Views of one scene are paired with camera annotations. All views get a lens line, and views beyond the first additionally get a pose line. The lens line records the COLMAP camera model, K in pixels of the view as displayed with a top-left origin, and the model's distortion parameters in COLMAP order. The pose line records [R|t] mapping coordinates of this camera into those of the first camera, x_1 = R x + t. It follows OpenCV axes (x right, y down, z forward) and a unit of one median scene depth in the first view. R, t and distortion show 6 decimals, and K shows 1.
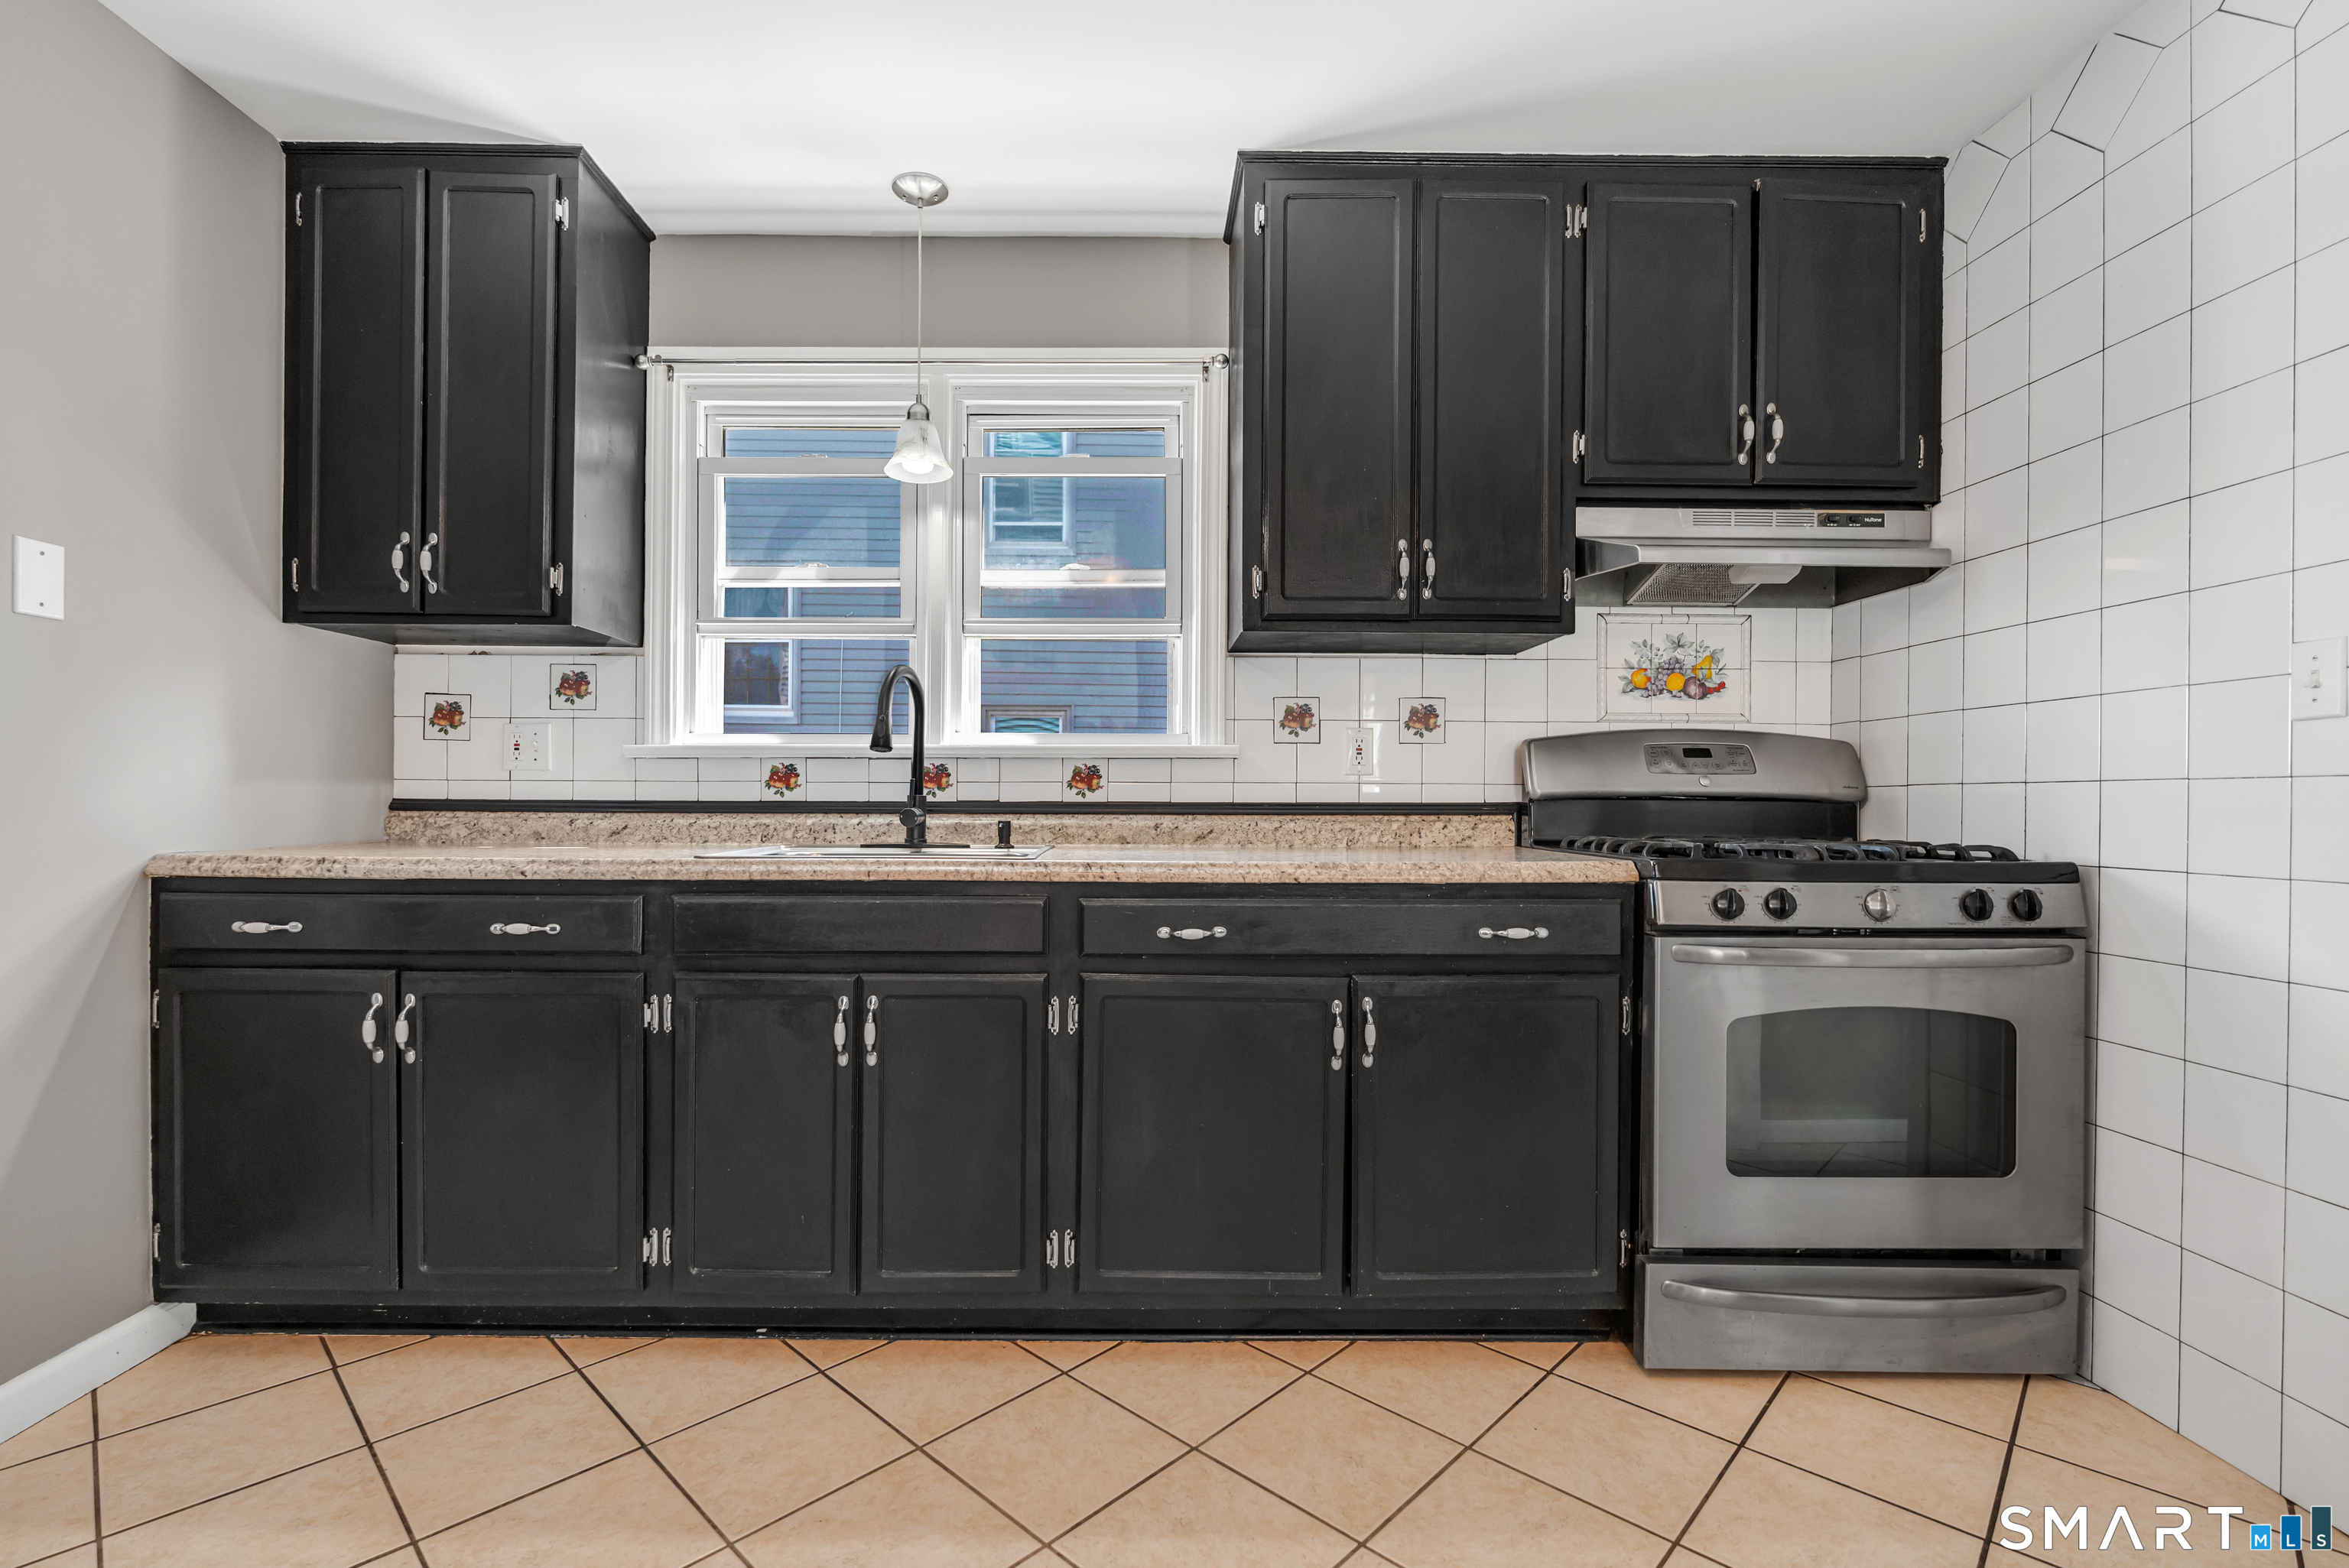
lens RADIAL K [[1052.0, 0, 1128.6], [0, 1052.0, 803.0], [0, 0, 1]] dist [-0.001570, 0.000095]
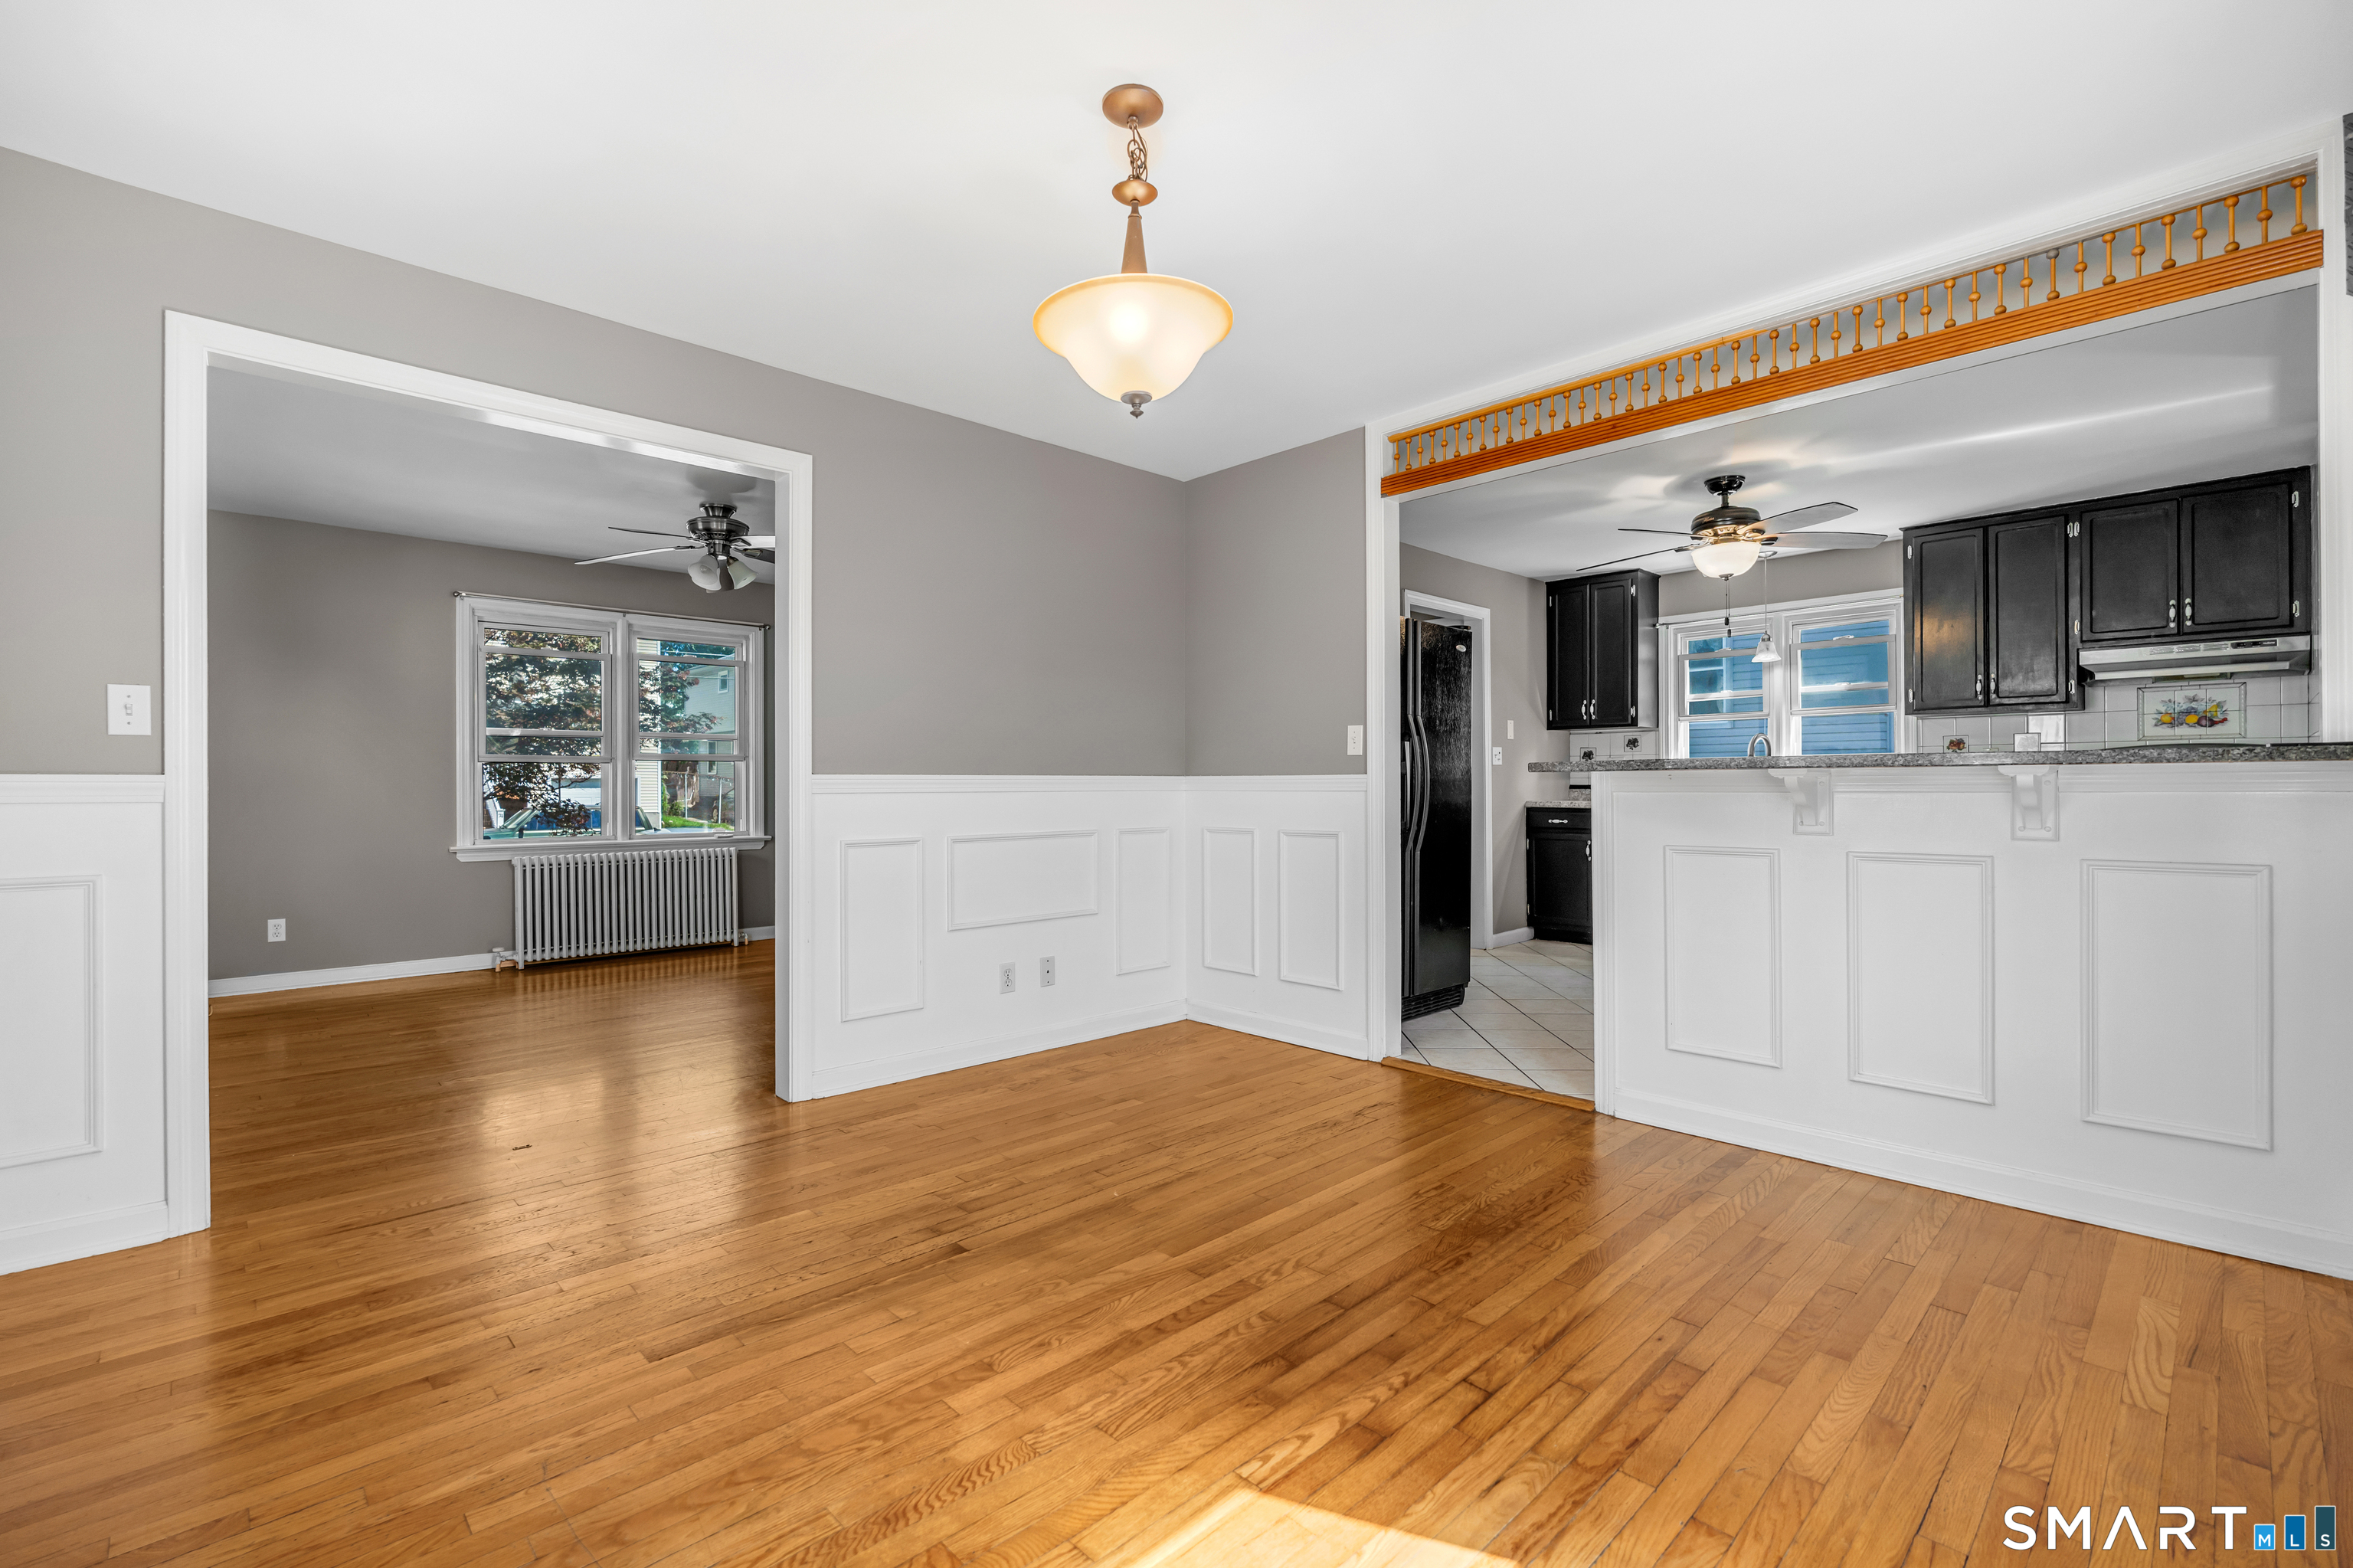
lens RADIAL K [[1039.0, 0, 1179.2], [0, 1039.0, 783.5], [0, 0, 1]] dist [-0.001841, -0.000298]
pose [[0.693948, -0.011616, -0.719931, 0.668069], [0.009665, 0.999930, -0.006817, 0.001482], [0.719960, -0.002227, 0.694012, -1.925496]]
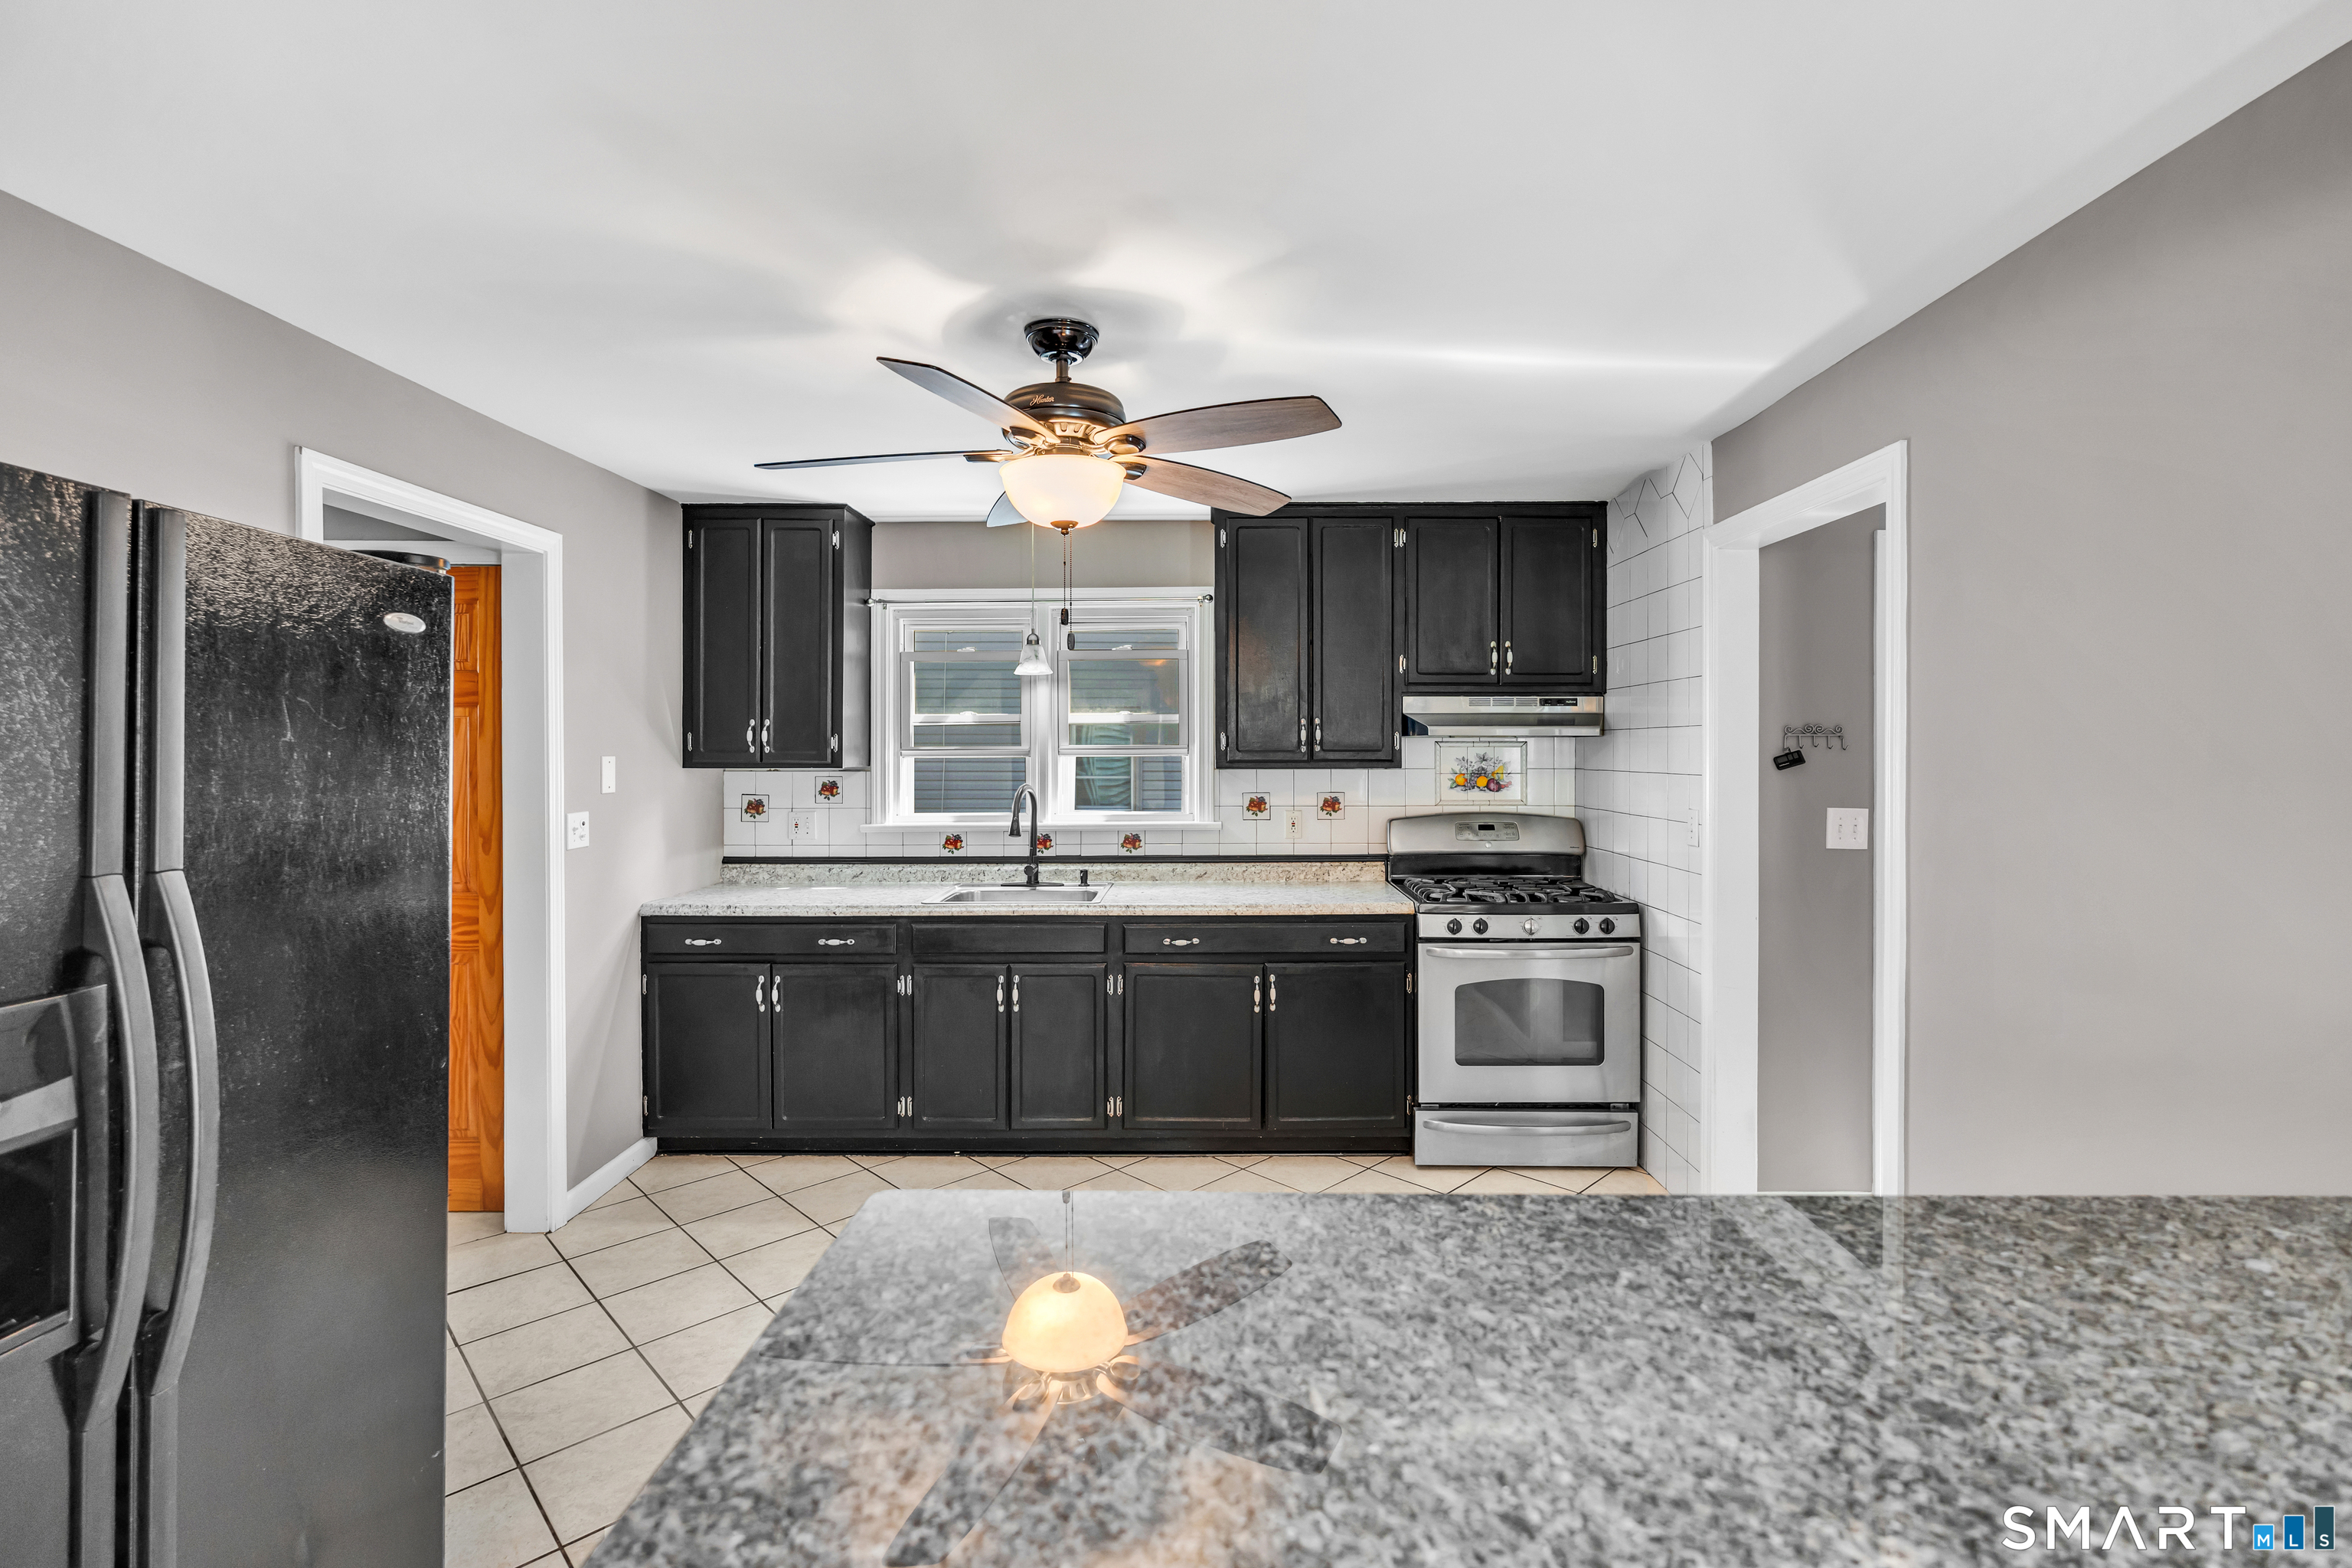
lens RADIAL K [[1061.9, 0, 1205.8], [0, 1061.9, 752.9], [0, 0, 1]] dist [-0.001663, -0.000233]
pose [[0.999958, -0.007325, -0.005544, 0.097784], [0.007345, 0.999967, 0.003558, -0.189247], [0.005518, -0.003598, 0.999978, -0.779224]]
